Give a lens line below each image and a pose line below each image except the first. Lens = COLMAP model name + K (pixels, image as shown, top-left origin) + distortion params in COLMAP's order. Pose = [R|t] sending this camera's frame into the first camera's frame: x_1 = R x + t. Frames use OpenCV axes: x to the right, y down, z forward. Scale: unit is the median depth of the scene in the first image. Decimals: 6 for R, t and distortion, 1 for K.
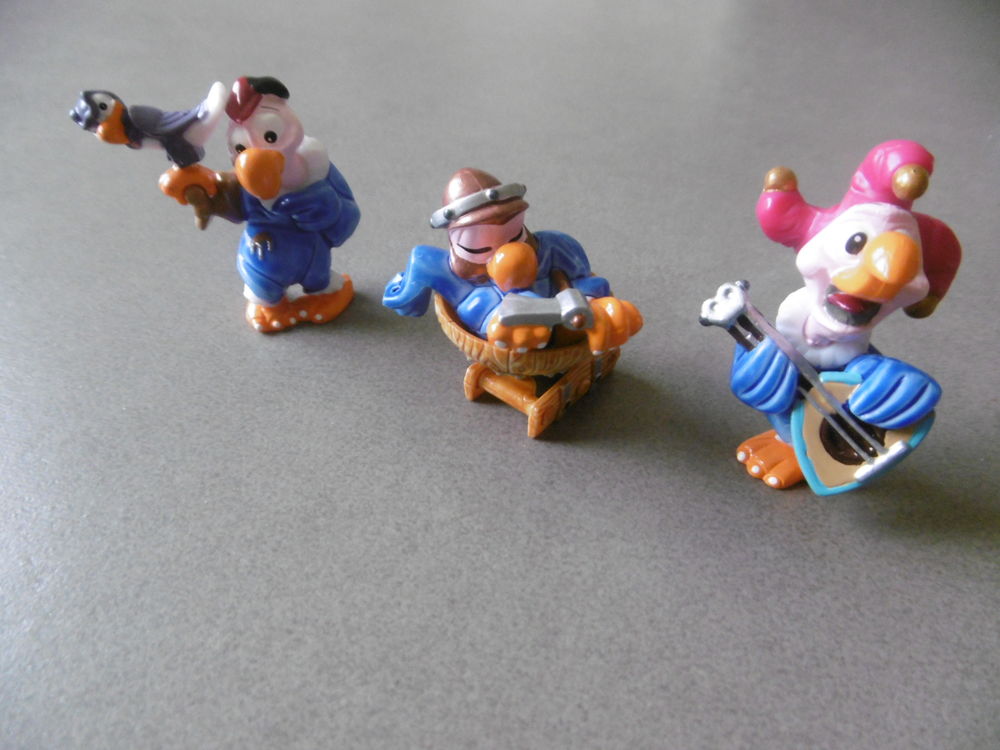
lens RADIAL K [[712.3, 0, 500.0], [0, 712.3, 375.0], [0, 0, 1]] dist [0.016504, -0.025601]
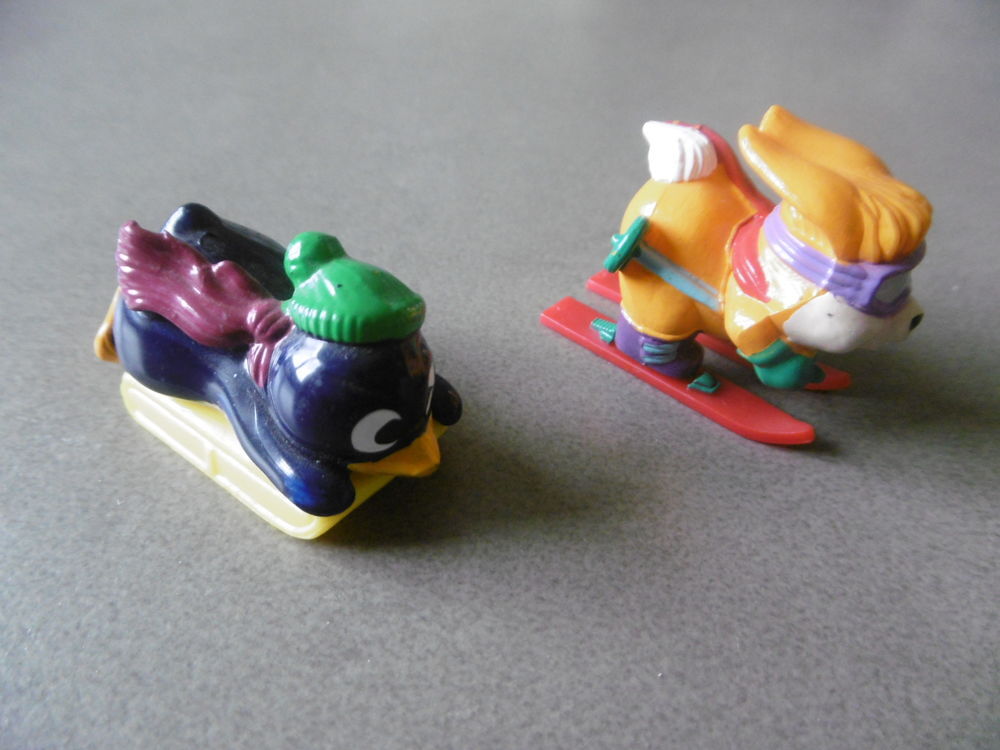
lens RADIAL K [[712.3, 0, 500.0], [0, 712.3, 375.0], [0, 0, 1]] dist [0.016504, -0.025601]
pose [[0.991441, -0.094596, 0.089978, 0.392861], [0.092379, 0.995316, 0.028501, 0.192148], [-0.092253, -0.019944, 0.995536, 0.164931]]
